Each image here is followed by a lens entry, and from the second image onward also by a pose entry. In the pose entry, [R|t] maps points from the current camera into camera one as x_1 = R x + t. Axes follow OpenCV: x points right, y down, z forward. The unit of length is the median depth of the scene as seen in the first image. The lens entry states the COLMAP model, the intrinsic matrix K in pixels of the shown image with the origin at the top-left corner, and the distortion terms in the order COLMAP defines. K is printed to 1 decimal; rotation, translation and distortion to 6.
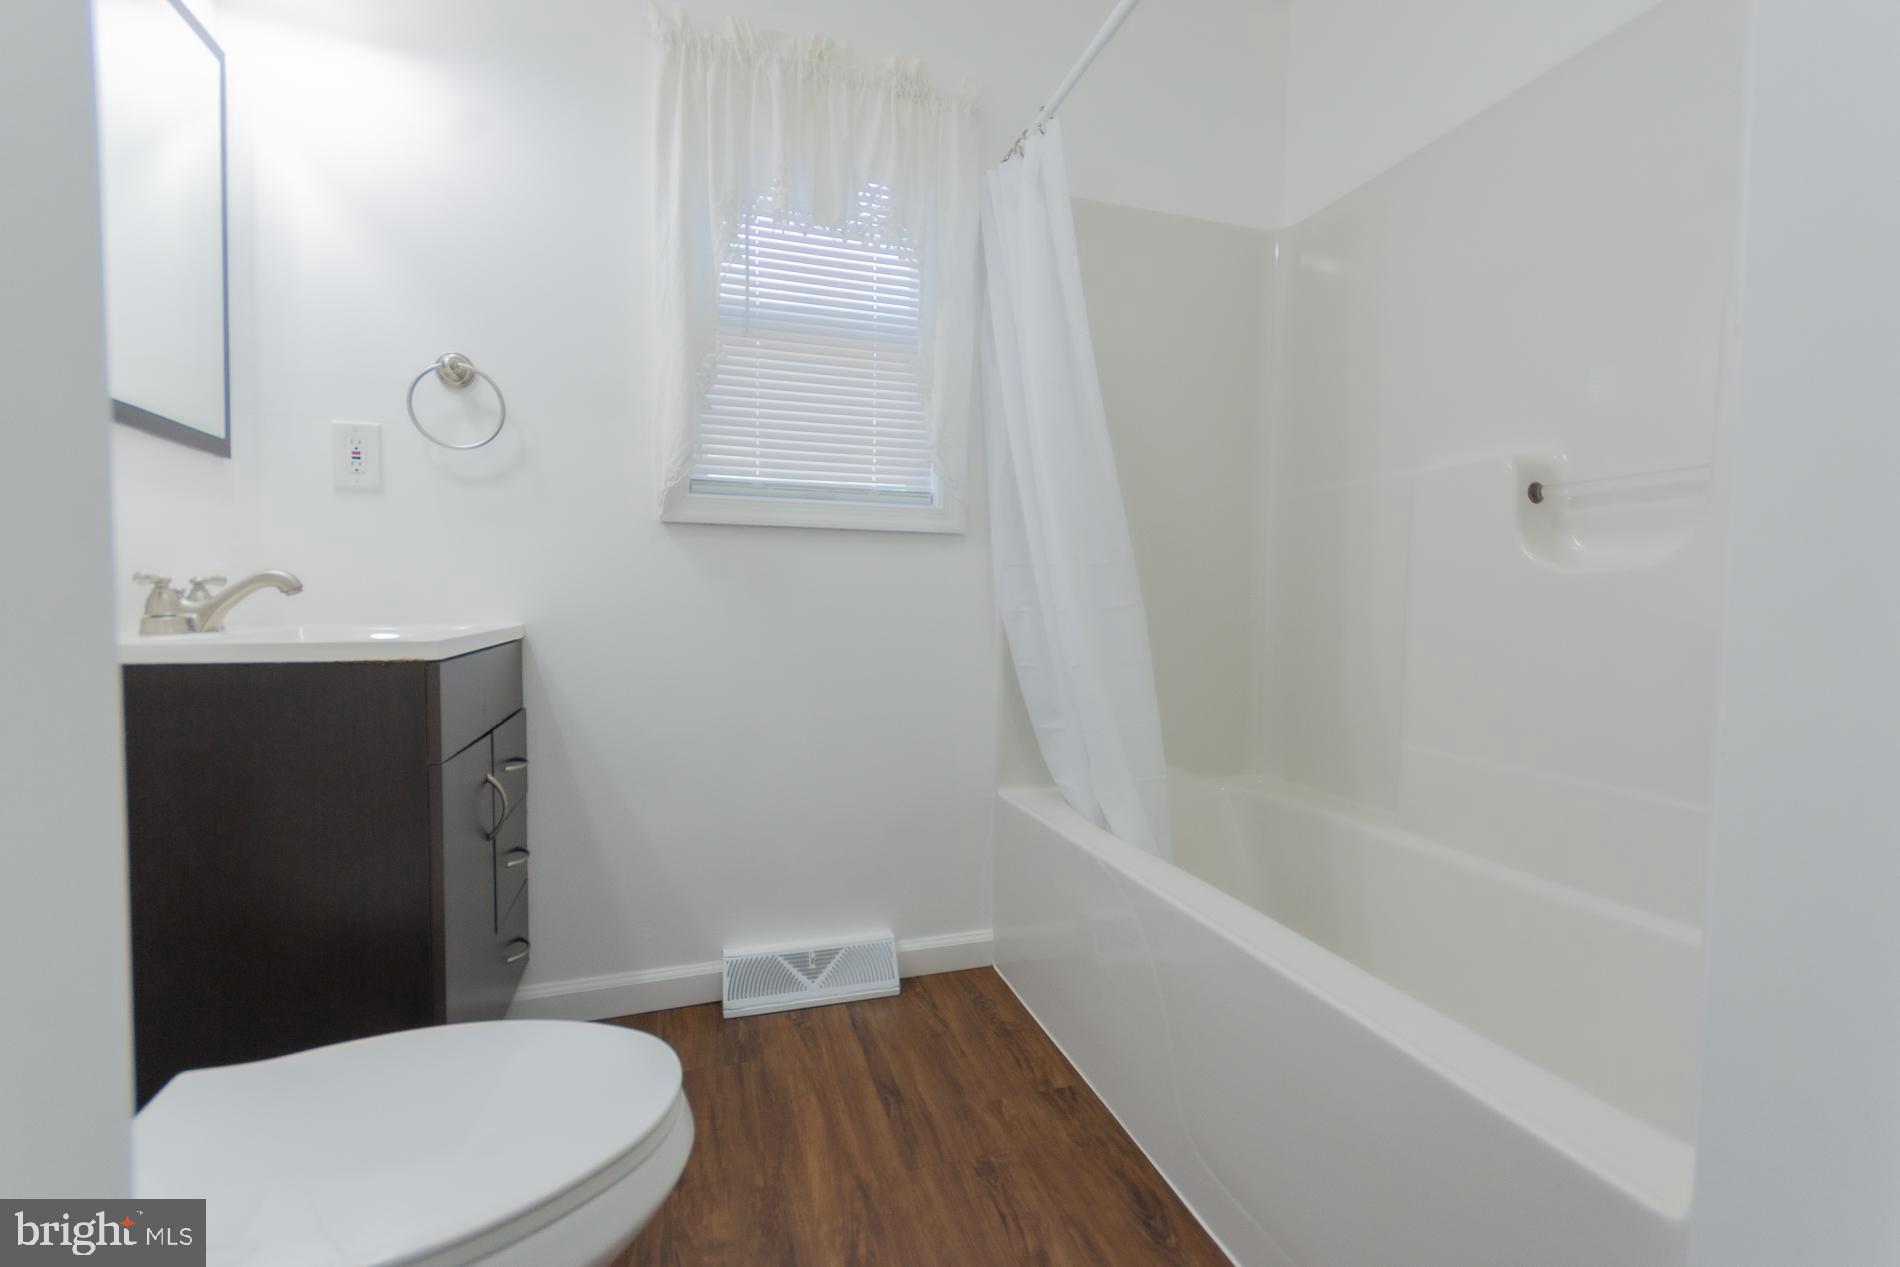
lens RADIAL K [[834.6, 0, 950.9], [0, 834.6, 639.7], [0, 0, 1]] dist [0.009972, -0.004514]
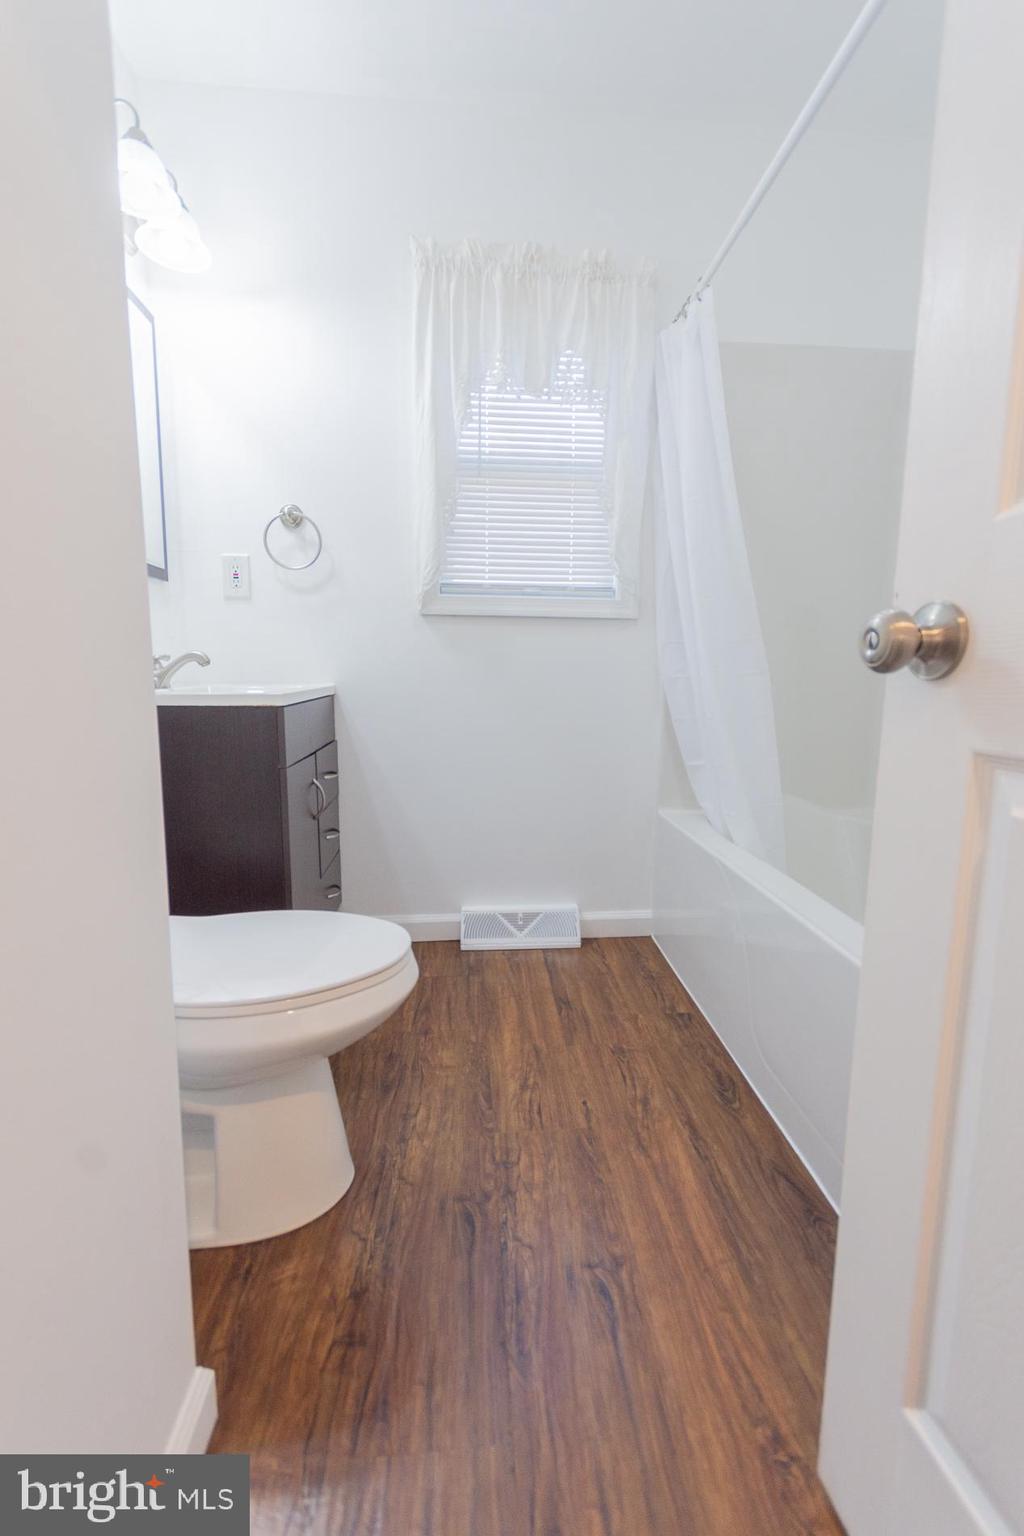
lens RADIAL K [[685.7, 0, 517.2], [0, 685.7, 768.0], [0, 0, 1]] dist [0.002271, 0.000052]
pose [[0.973173, 0.031383, -0.227923, 0.099675], [-0.009611, 0.995333, 0.096016, 0.008120], [0.229873, -0.091250, 0.968933, -0.144787]]
